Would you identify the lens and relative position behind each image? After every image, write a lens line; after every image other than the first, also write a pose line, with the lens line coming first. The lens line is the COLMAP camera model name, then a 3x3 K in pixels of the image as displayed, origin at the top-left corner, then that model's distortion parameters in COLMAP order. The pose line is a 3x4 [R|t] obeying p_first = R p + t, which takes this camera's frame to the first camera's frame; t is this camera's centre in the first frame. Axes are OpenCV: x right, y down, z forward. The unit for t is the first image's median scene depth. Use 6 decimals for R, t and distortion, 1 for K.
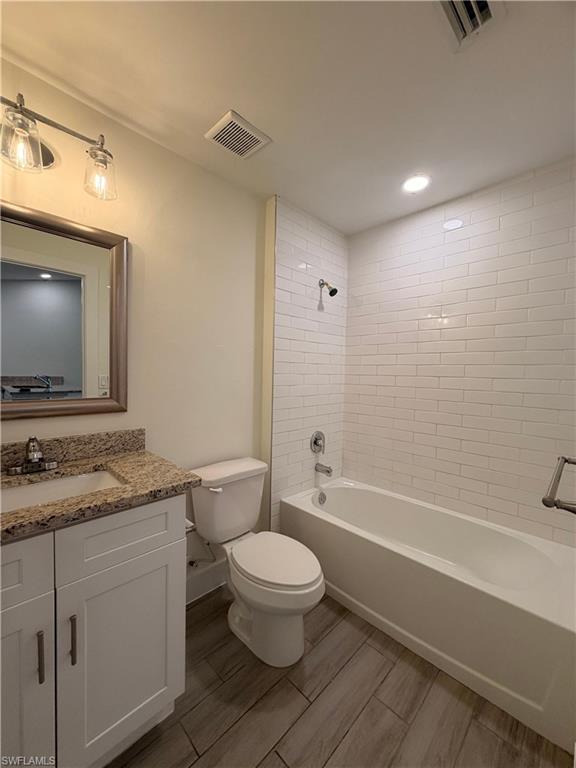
lens RADIAL K [[307.9, 0, 288.0], [0, 307.9, 384.0], [0, 0, 1]] dist [-0.001839, -0.000028]
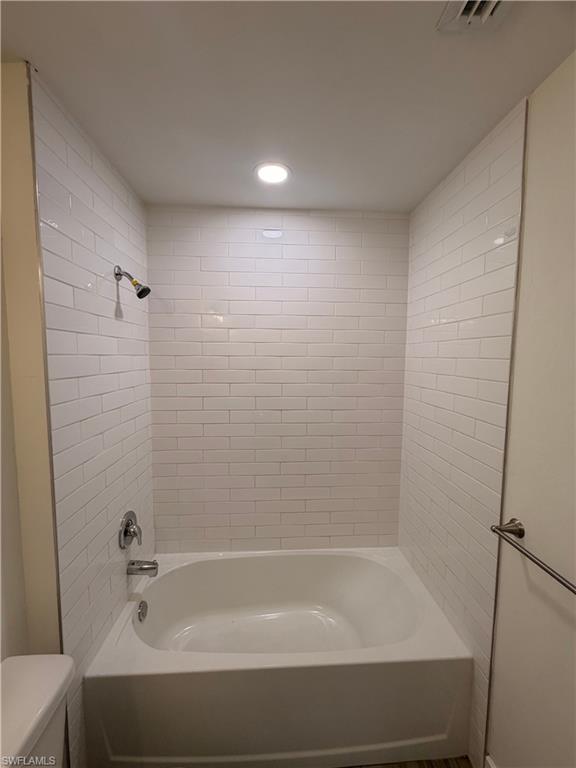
lens RADIAL K [[307.9, 0, 288.0], [0, 307.9, 384.0], [0, 0, 1]] dist [-0.001839, -0.000028]
pose [[0.668280, -0.077596, 0.739852, -0.128871], [0.035520, 0.996739, 0.072455, -0.143655], [-0.743062, -0.022141, 0.668856, 0.350750]]
